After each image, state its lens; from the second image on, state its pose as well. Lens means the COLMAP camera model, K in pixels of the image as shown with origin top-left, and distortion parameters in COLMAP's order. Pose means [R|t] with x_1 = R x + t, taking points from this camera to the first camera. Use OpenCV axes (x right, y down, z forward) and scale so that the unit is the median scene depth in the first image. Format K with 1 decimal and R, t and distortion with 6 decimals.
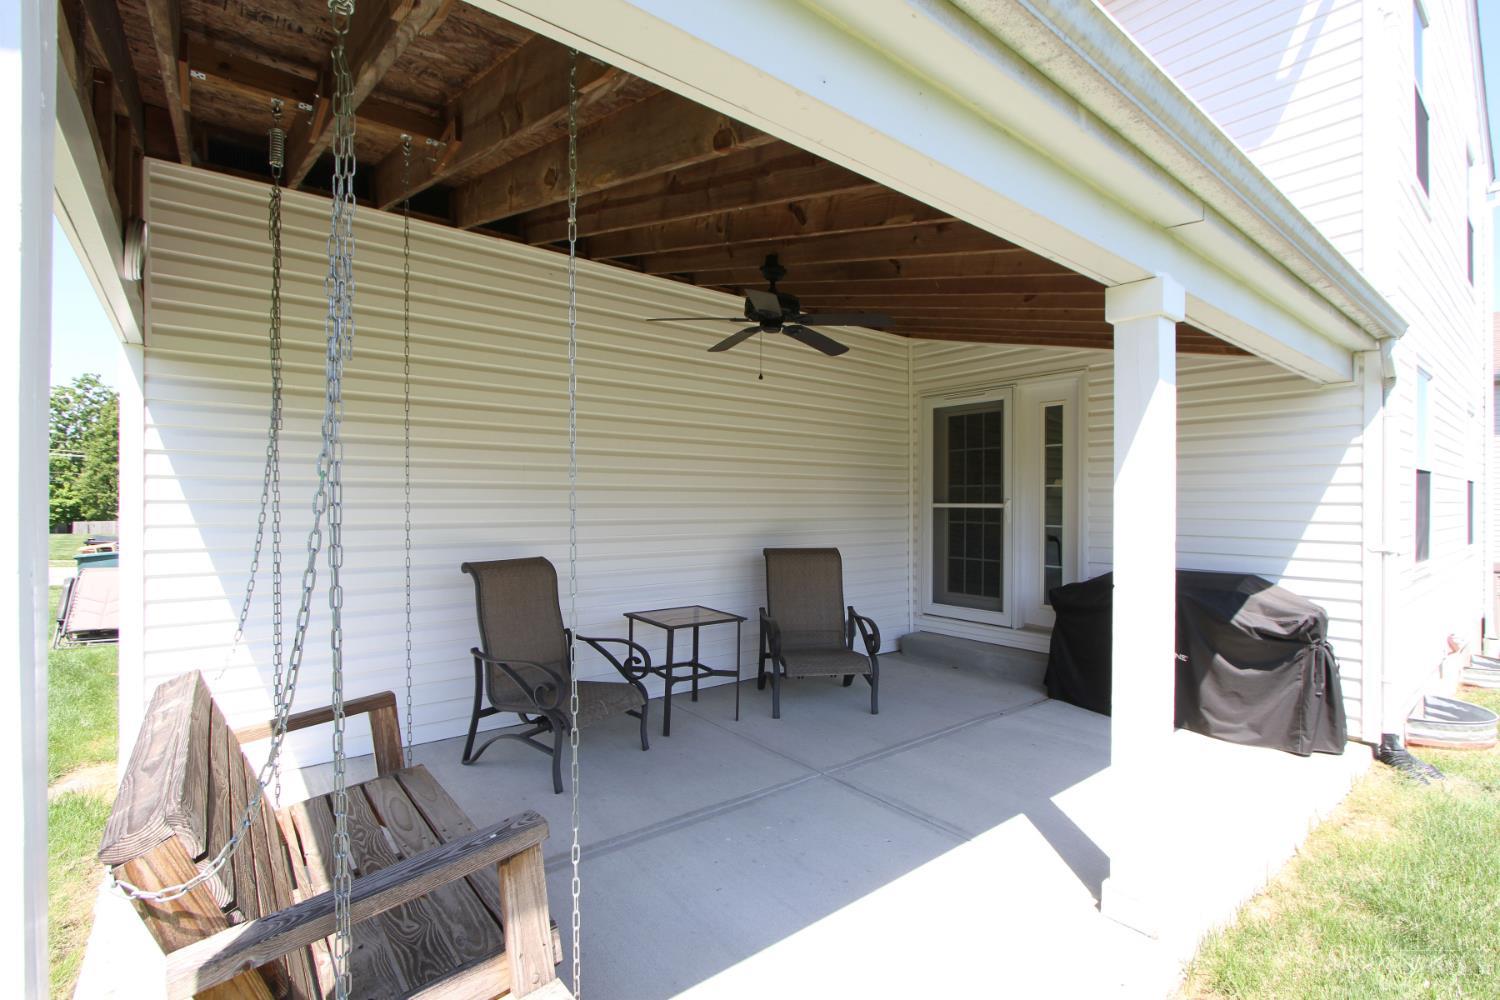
lens RADIAL K [[701.1, 0, 746.9], [0, 701.1, 492.5], [0, 0, 1]] dist [-0.017289, 0.002208]
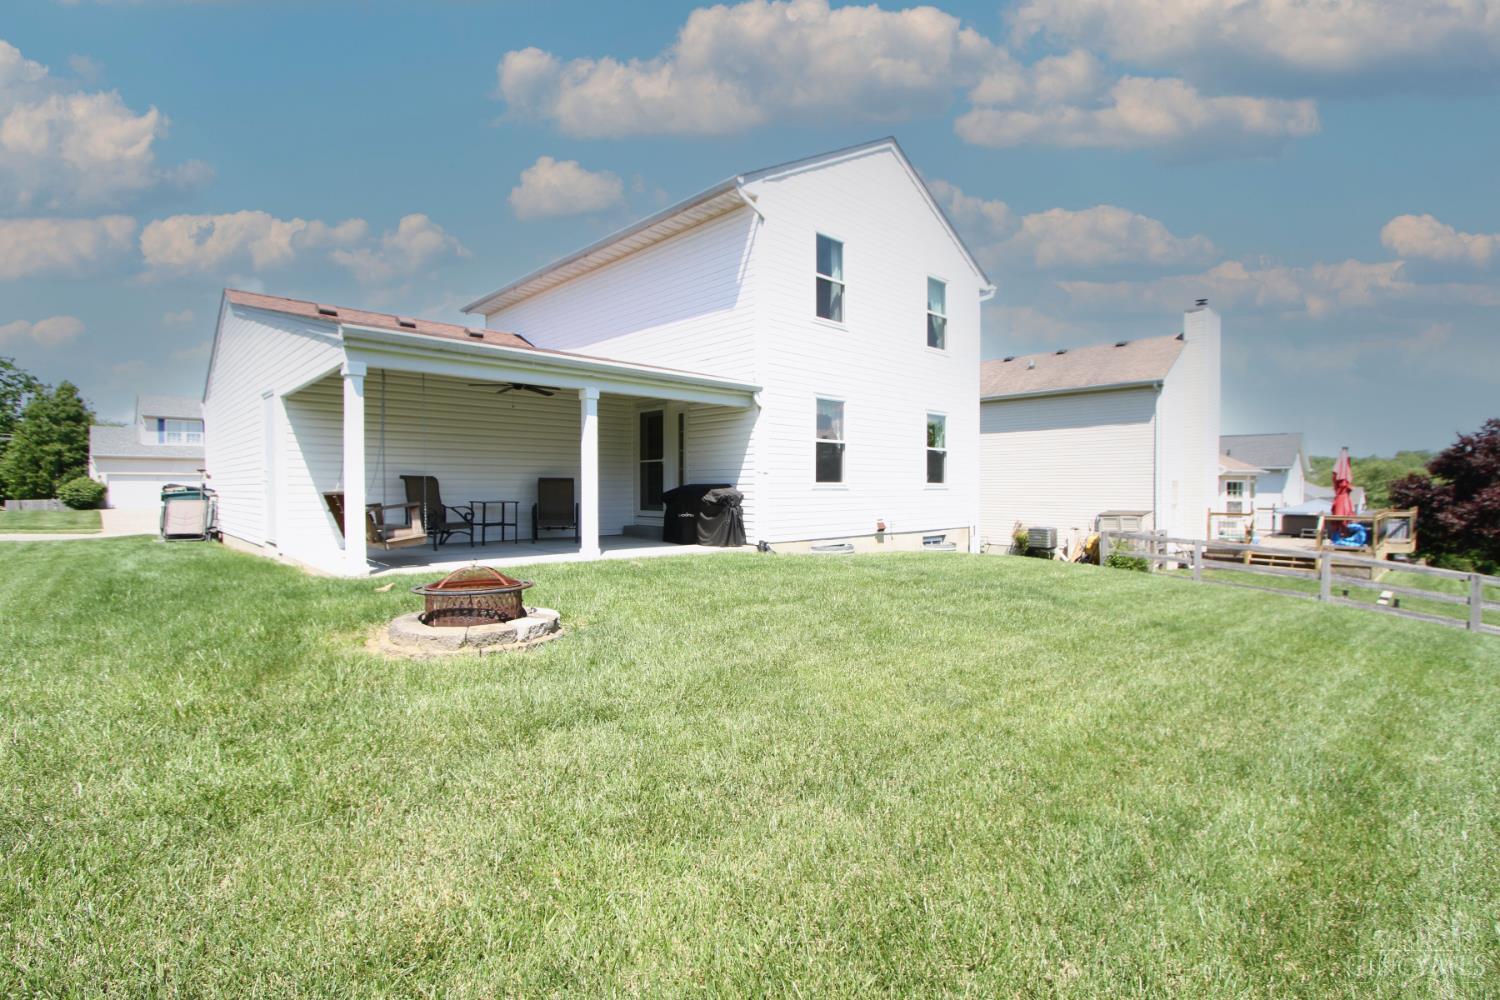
lens RADIAL K [[701.1, 0, 746.6], [0, 701.1, 494.6], [0, 0, 1]] dist [-0.017289, 0.002208]
pose [[0.996030, -0.003207, 0.088955, 0.477616], [0.001080, 0.999712, 0.023957, 0.081130], [-0.089006, -0.023766, 0.995747, -1.257452]]
